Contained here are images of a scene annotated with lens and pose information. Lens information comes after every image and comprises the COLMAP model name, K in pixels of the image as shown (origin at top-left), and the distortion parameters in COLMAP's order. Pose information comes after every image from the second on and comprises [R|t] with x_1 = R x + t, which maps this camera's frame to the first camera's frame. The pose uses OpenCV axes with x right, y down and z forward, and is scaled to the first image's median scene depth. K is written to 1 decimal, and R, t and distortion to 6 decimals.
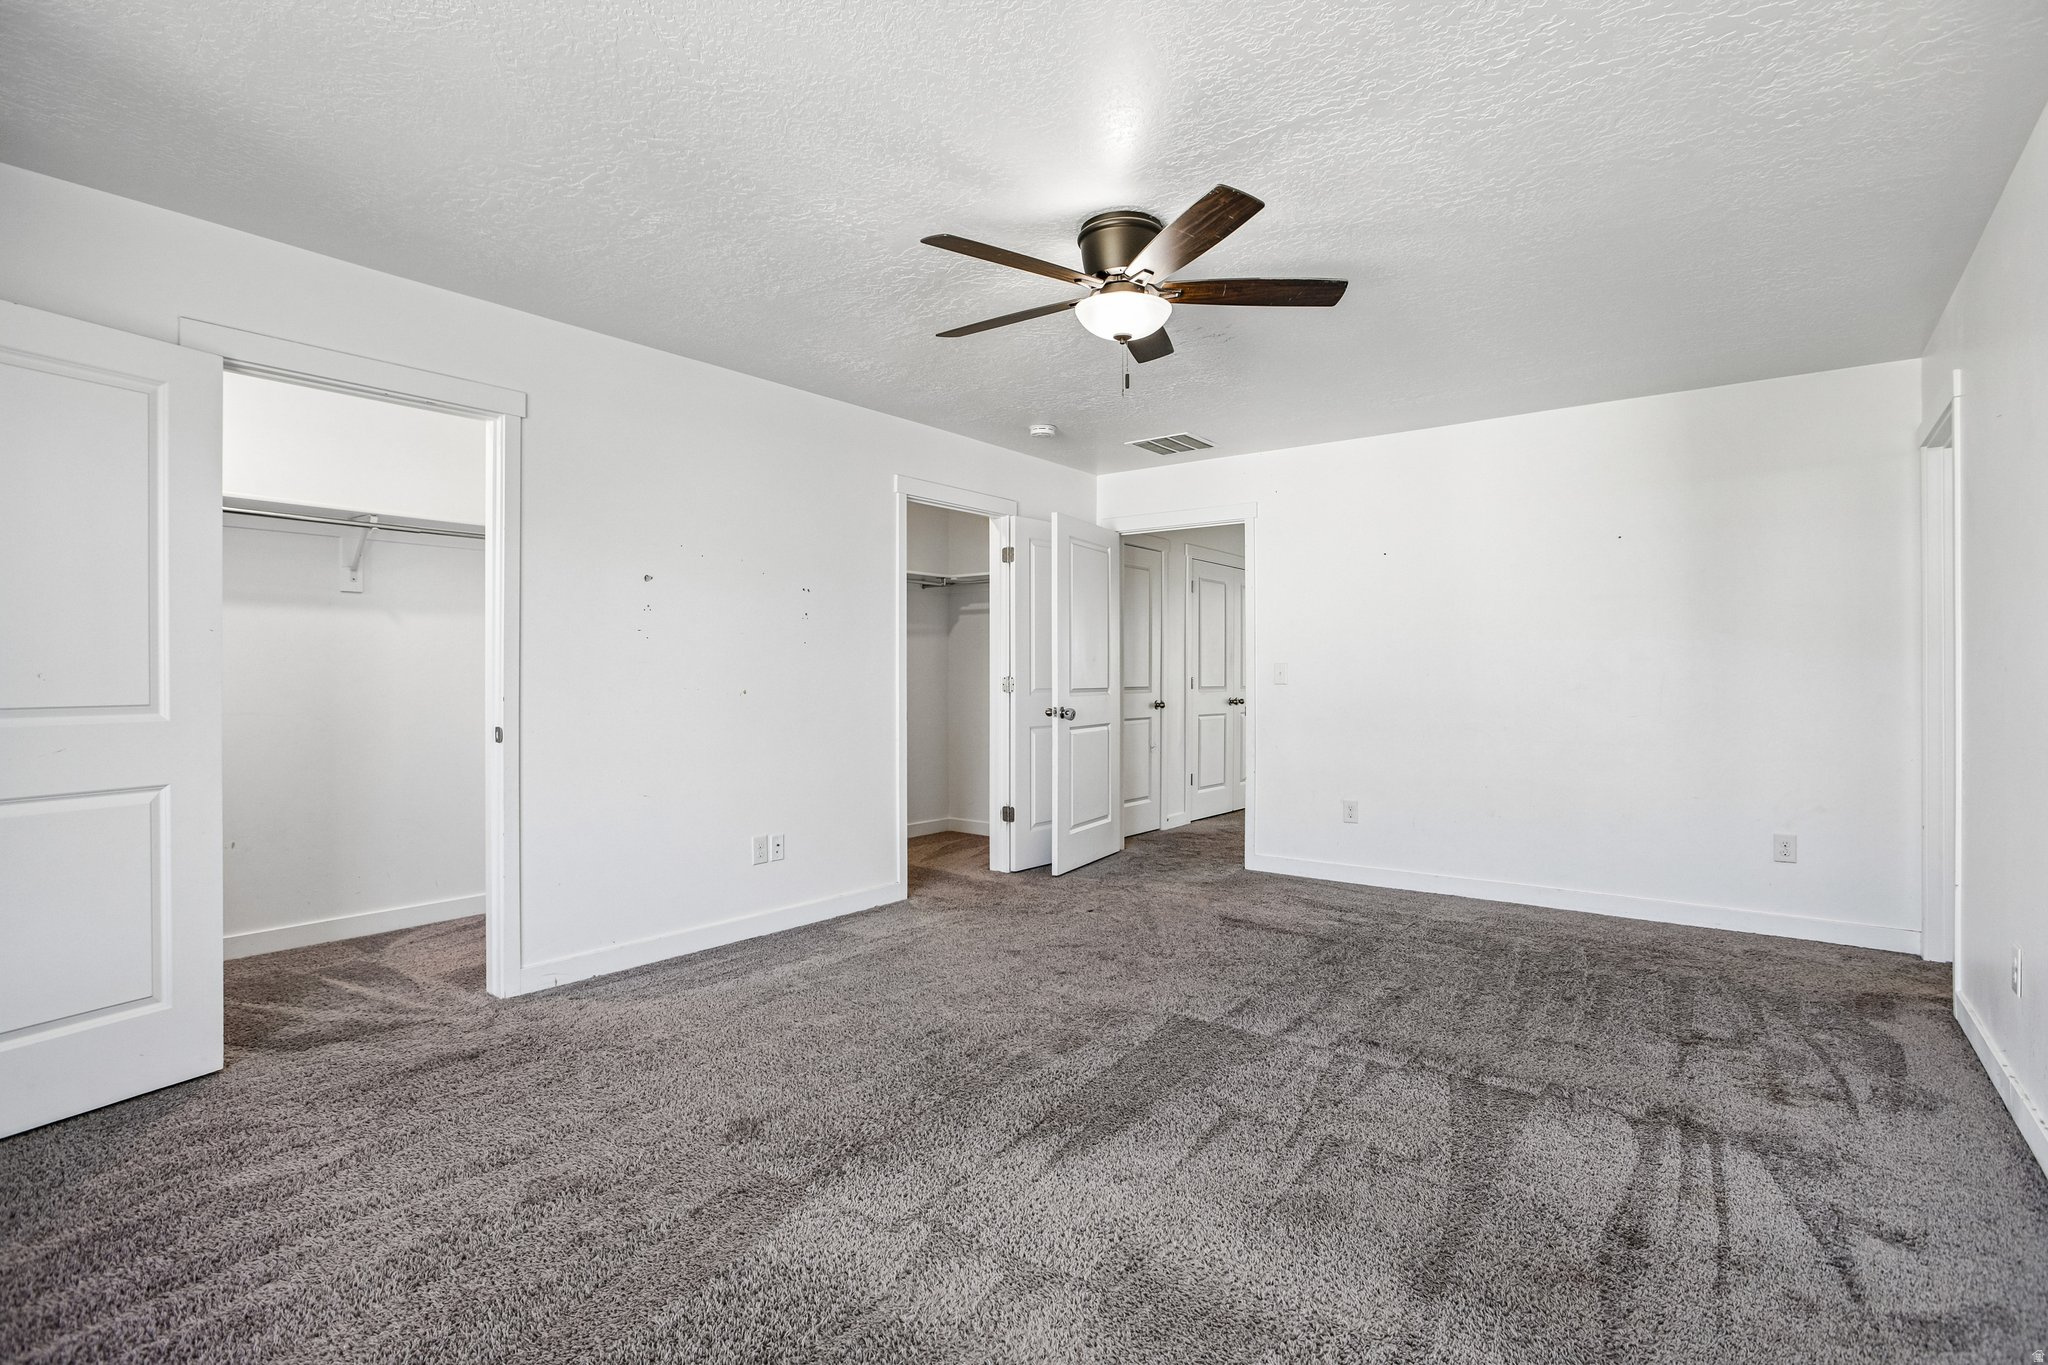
lens RADIAL K [[987.8, 0, 1017.6], [0, 987.8, 677.8], [0, 0, 1]] dist [-0.064998, 0.030210]
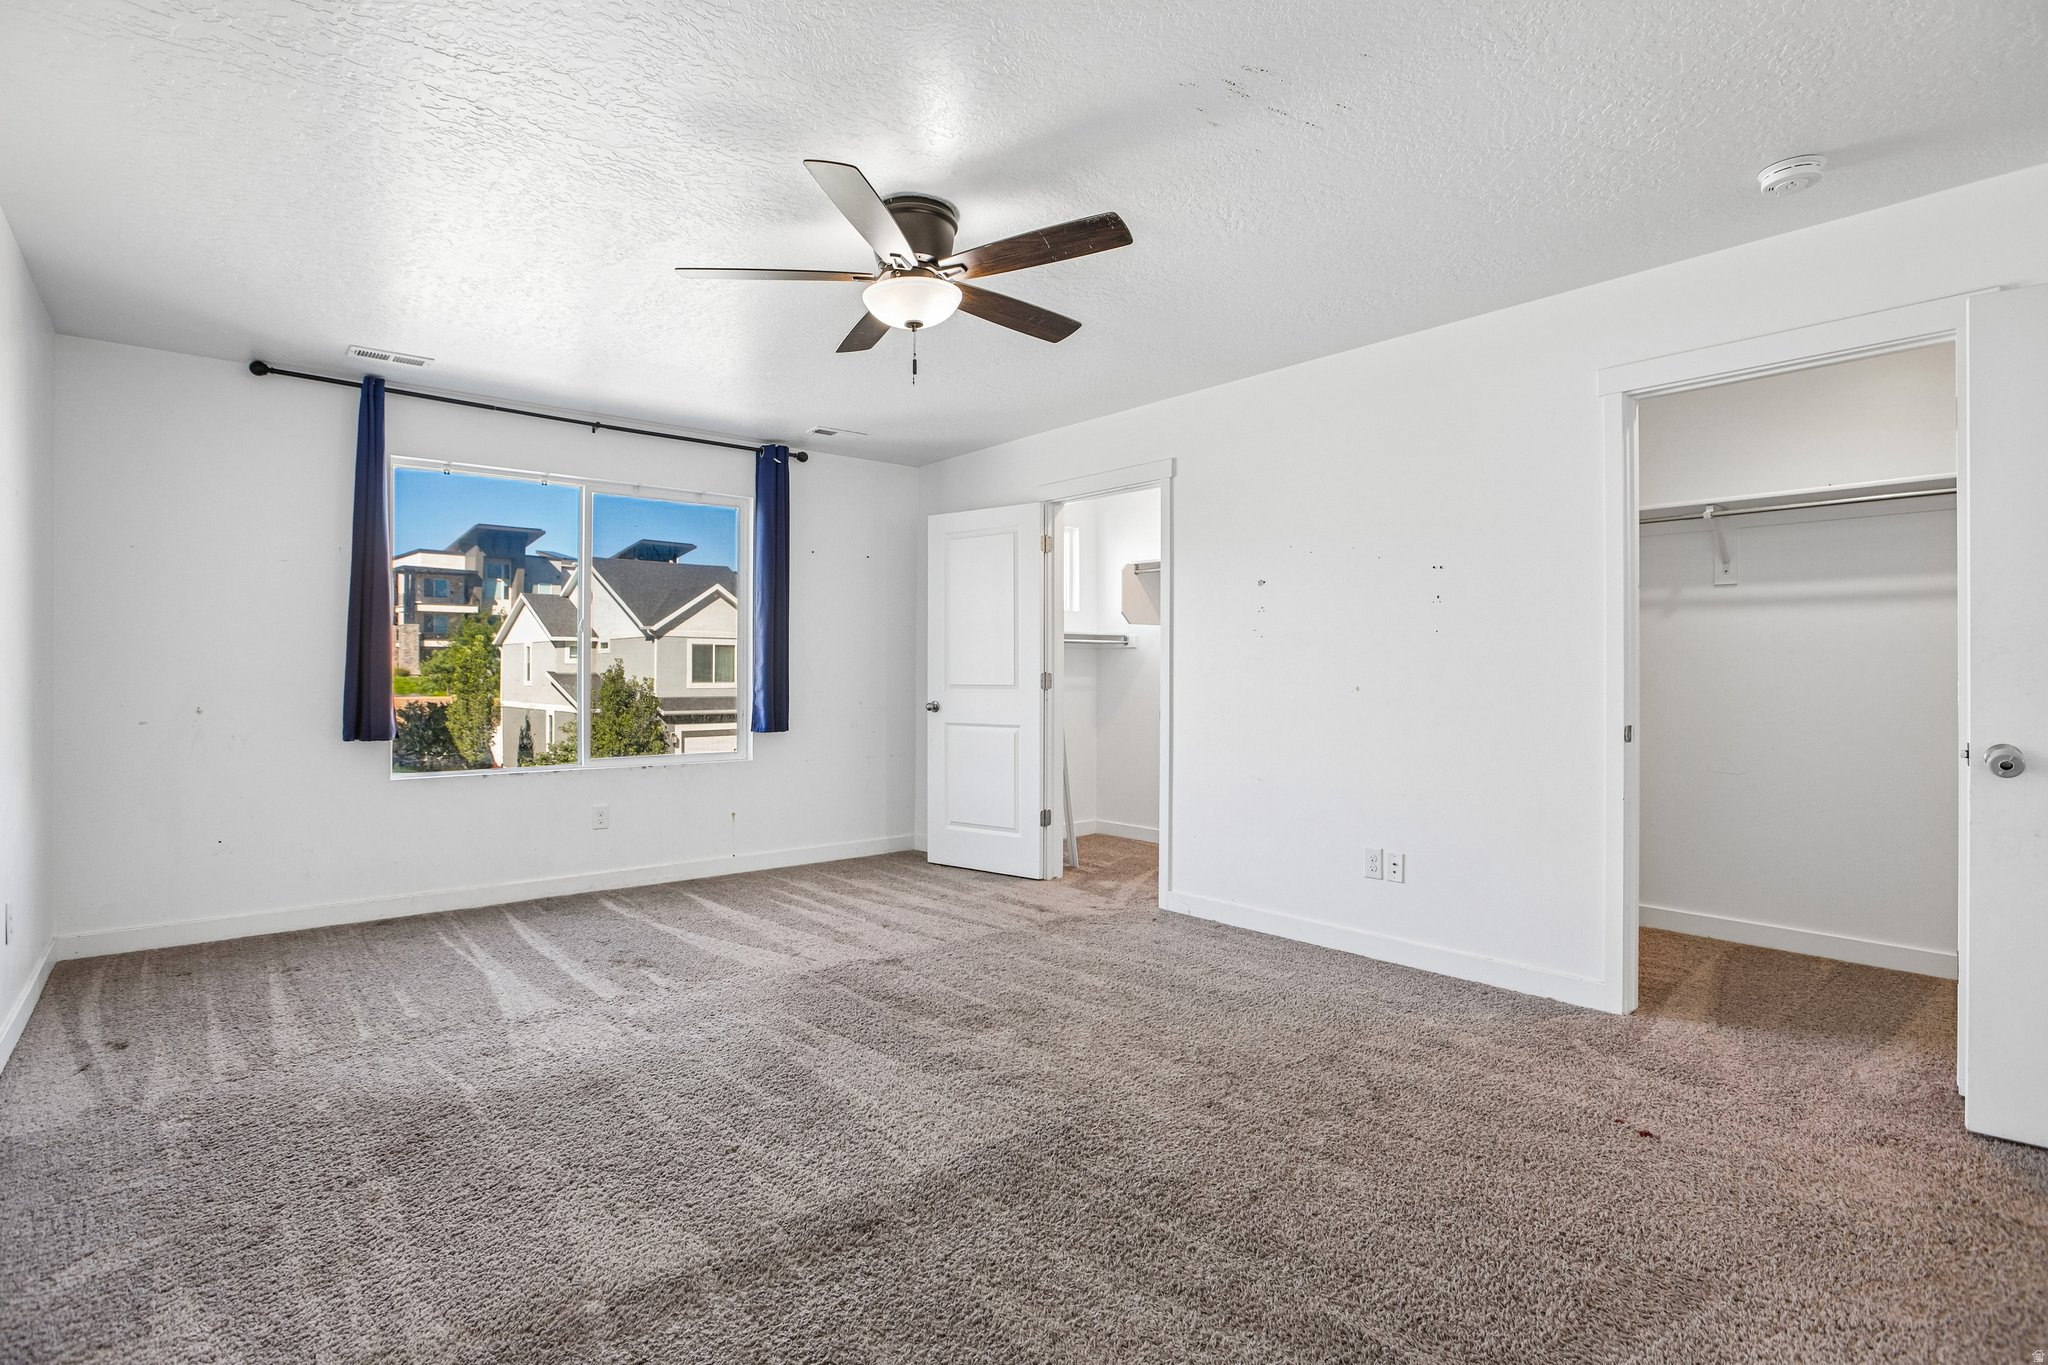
lens RADIAL K [[987.8, 0, 1017.6], [0, 987.8, 677.8], [0, 0, 1]] dist [-0.064998, 0.030210]
pose [[-0.210960, 0.004640, -0.977484, 0.667461], [0.000199, 0.999989, 0.004704, 0.000274], [0.977495, 0.000798, -0.210959, 0.841765]]
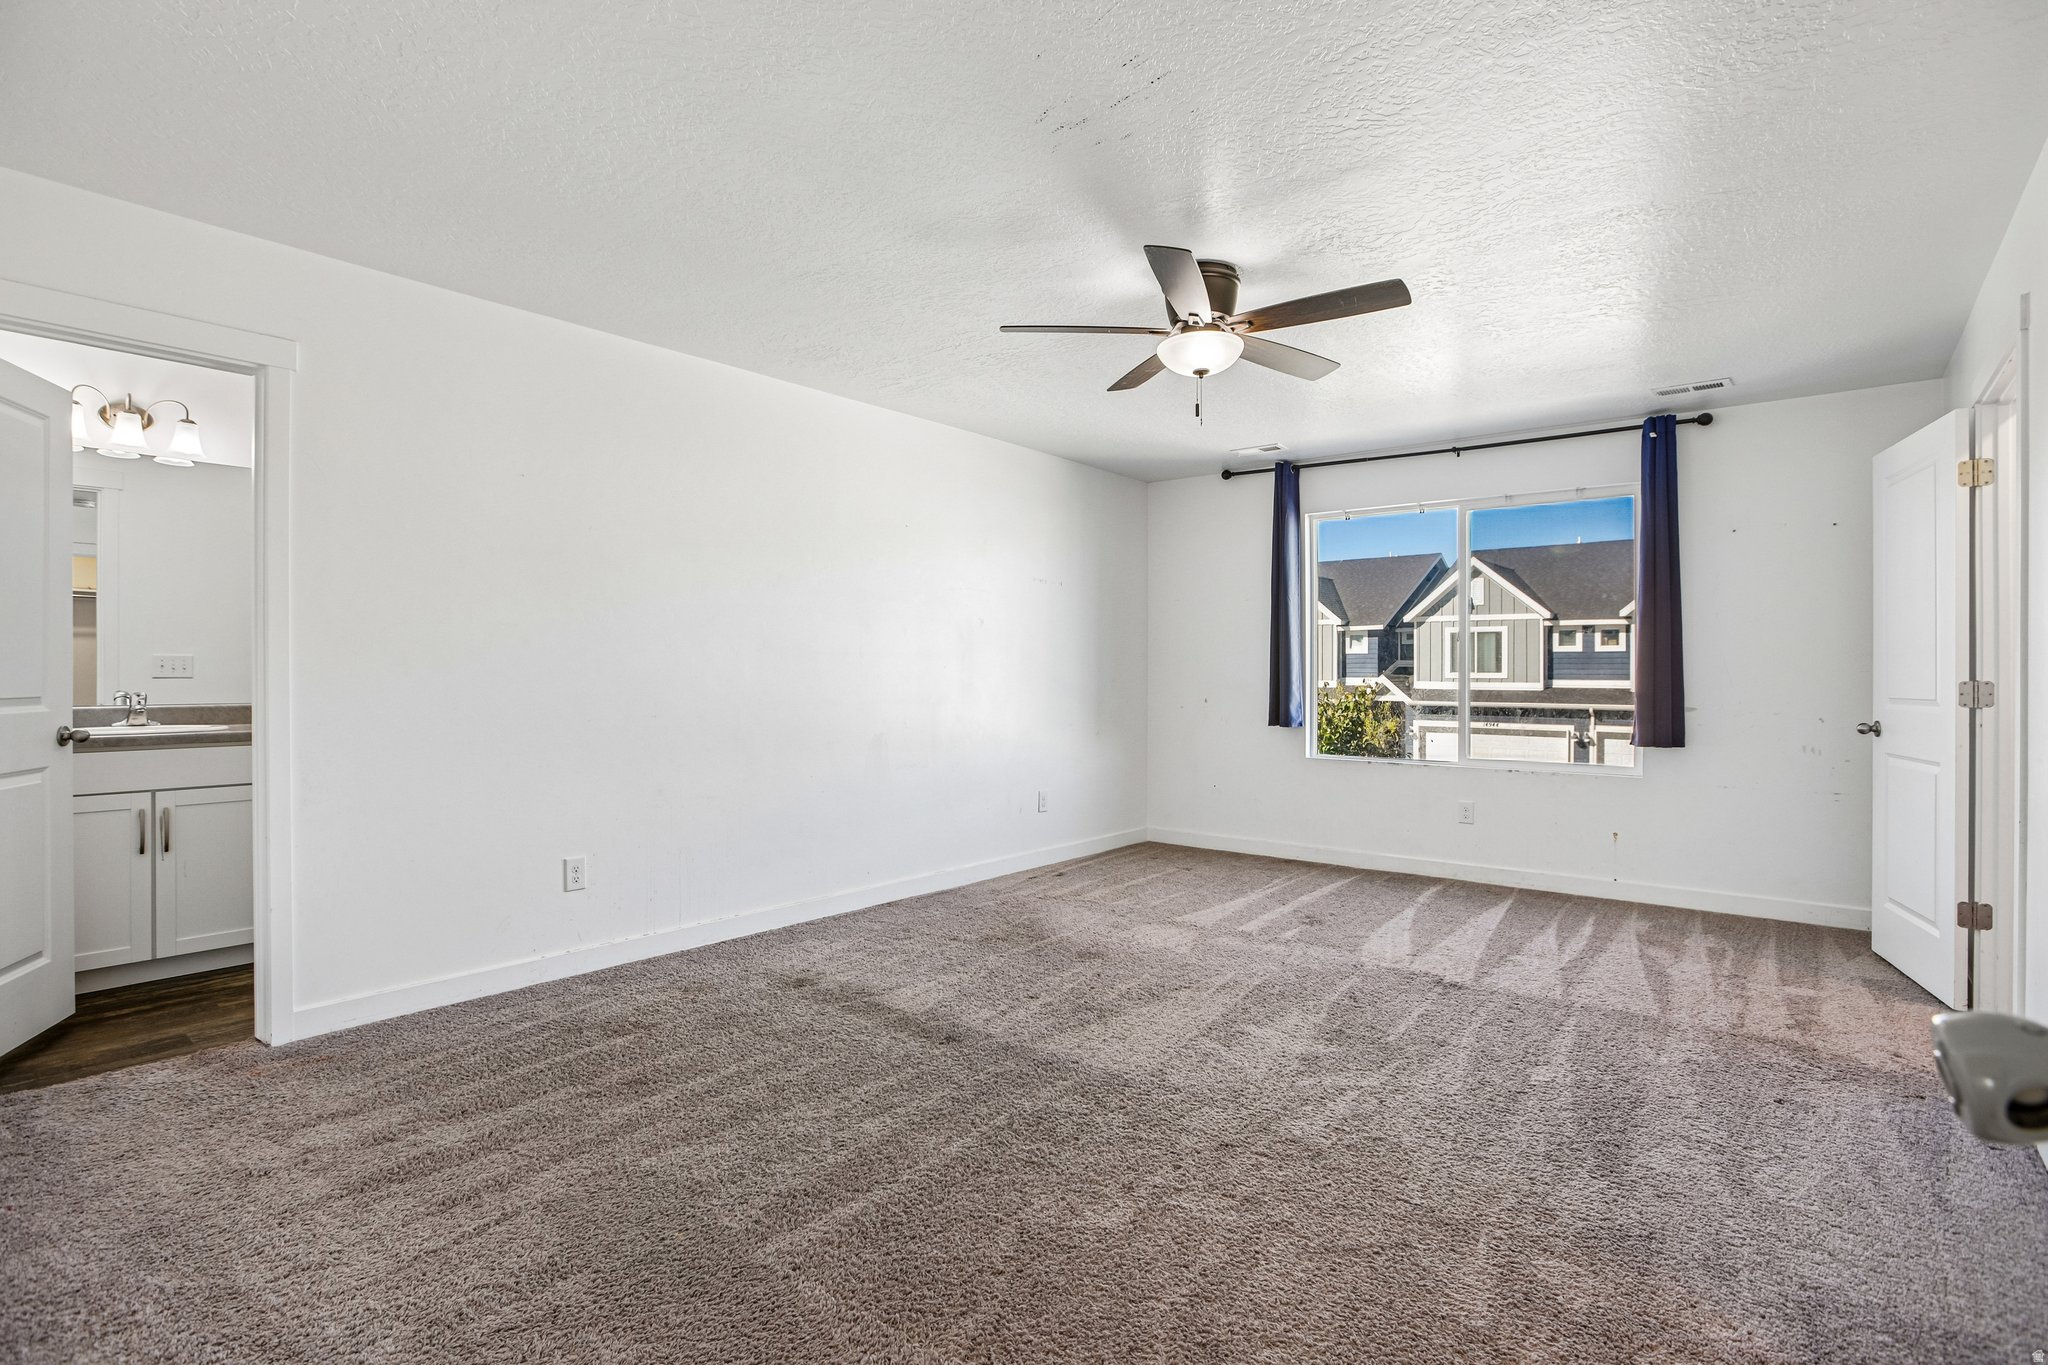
lens RADIAL K [[987.8, 0, 1017.6], [0, 987.8, 677.8], [0, 0, 1]] dist [-0.064998, 0.030210]
pose [[-0.999515, -0.003457, 0.030961, 0.186226], [-0.003344, 0.999988, 0.003694, -0.002823], [-0.030973, 0.003589, -0.999514, 1.361550]]
